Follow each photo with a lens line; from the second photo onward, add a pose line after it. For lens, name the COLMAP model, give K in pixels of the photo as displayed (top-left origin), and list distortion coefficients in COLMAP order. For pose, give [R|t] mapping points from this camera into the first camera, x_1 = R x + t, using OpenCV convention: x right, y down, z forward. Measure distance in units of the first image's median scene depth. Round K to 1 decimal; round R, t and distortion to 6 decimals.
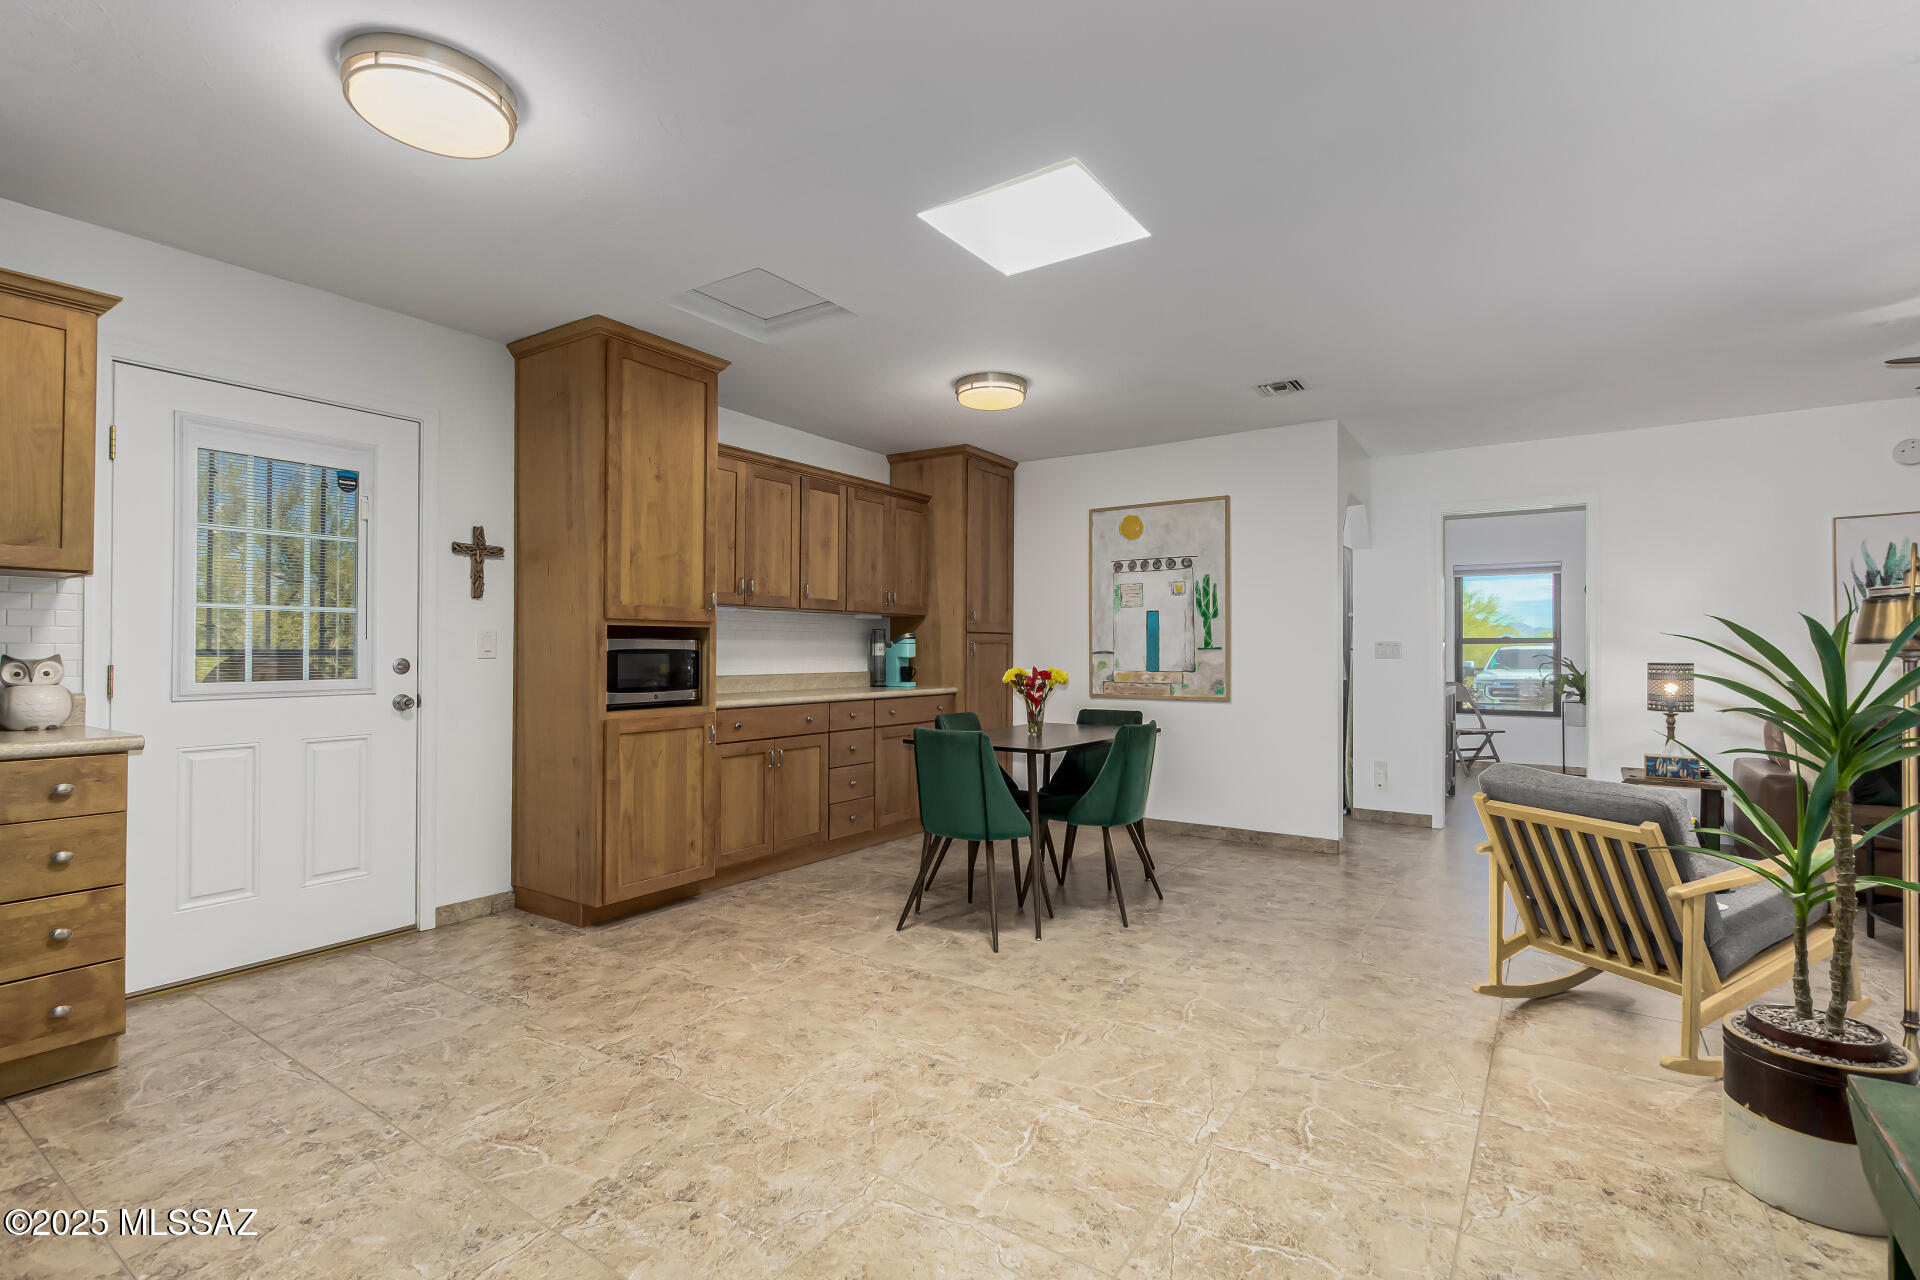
lens RADIAL K [[883.3, 0, 964.1], [0, 883.3, 633.0], [0, 0, 1]] dist [-0.000751, -0.000353]
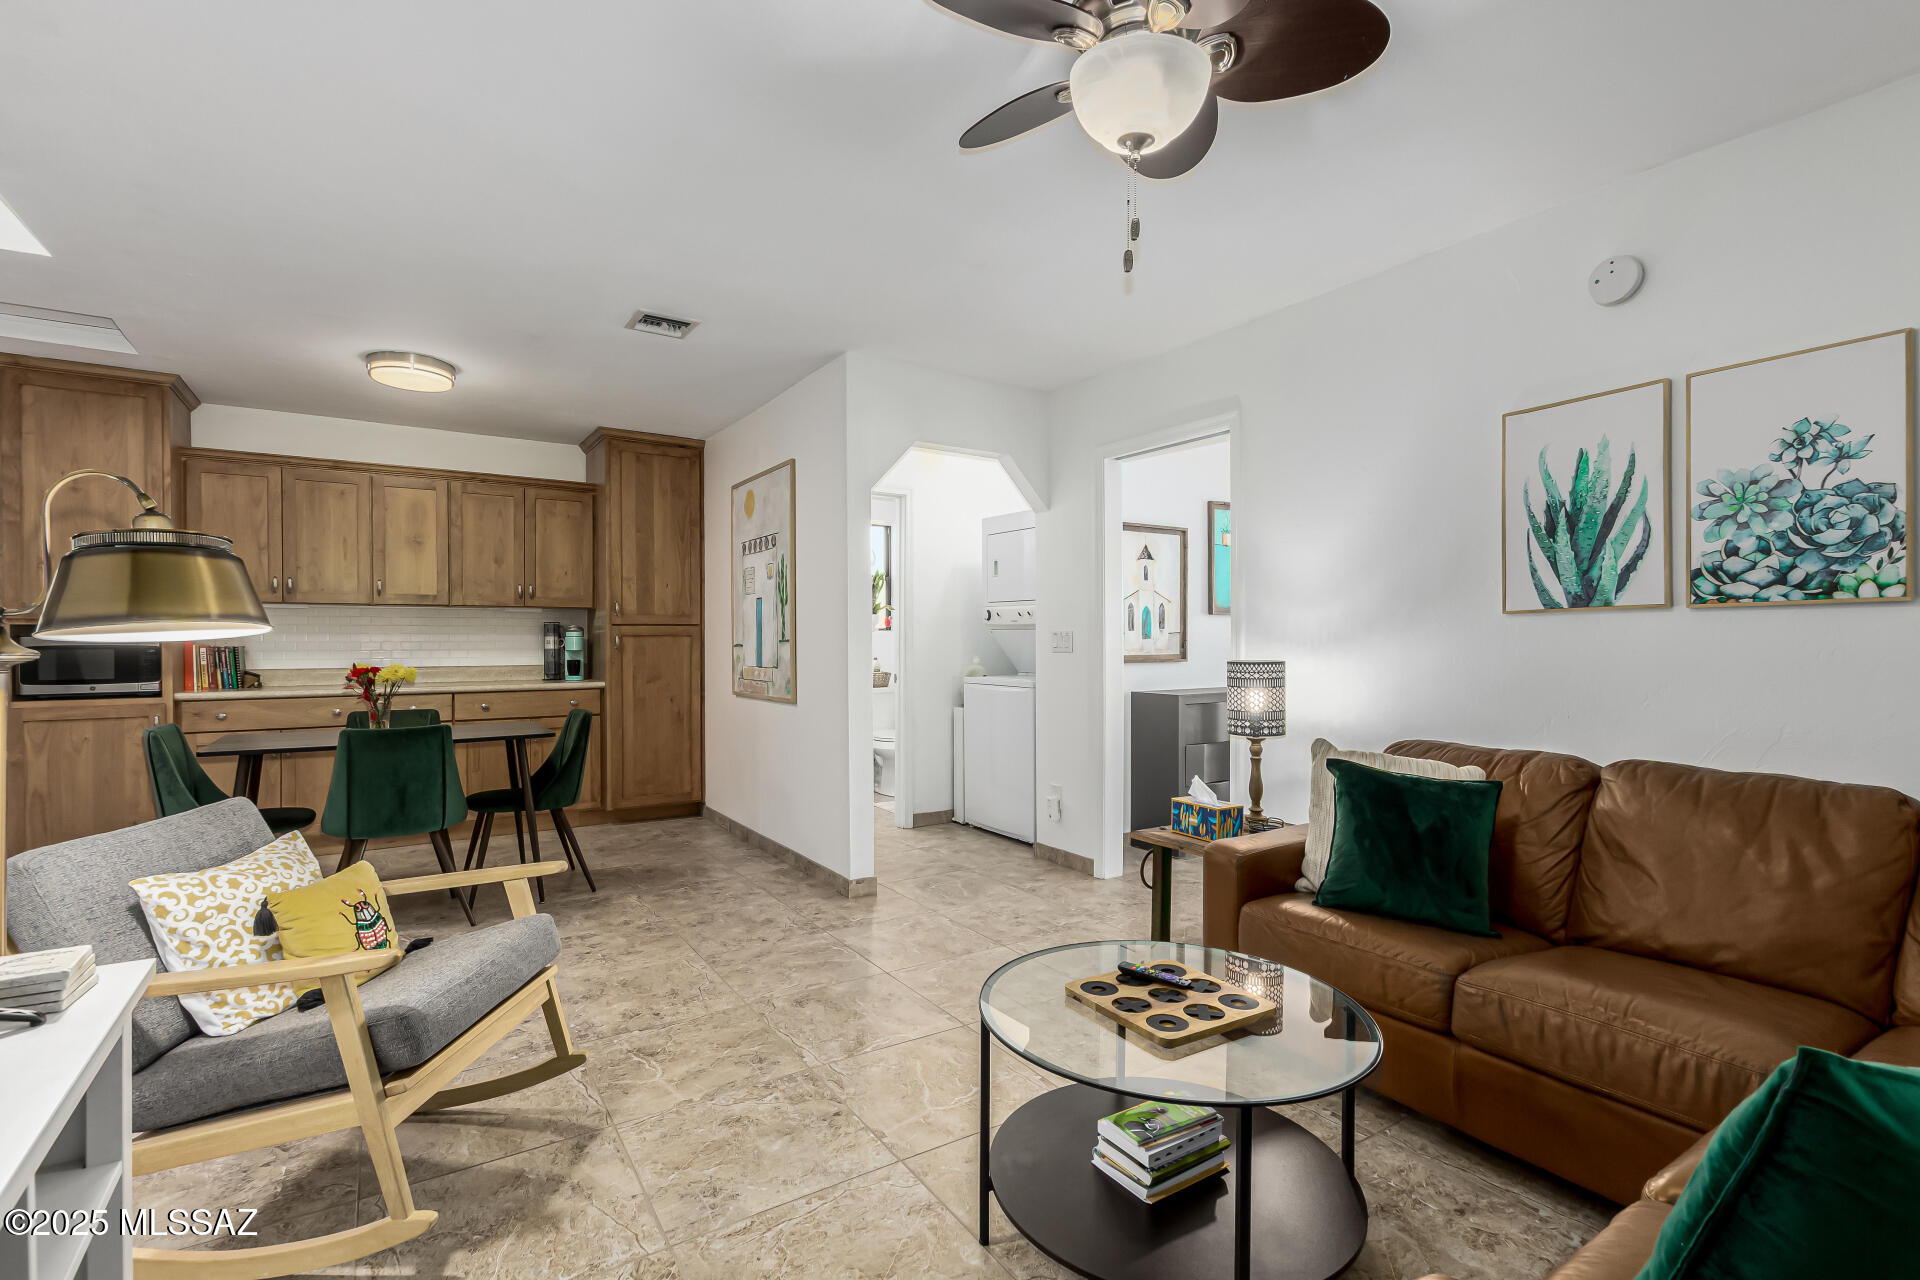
lens RADIAL K [[883.3, 0, 963.2], [0, 883.3, 638.0], [0, 0, 1]] dist [-0.000751, -0.000353]
pose [[0.925934, -0.004979, -0.377652, 0.767452], [0.011746, 0.999809, 0.015617, 0.003454], [0.377502, -0.018896, 0.925816, 0.280101]]
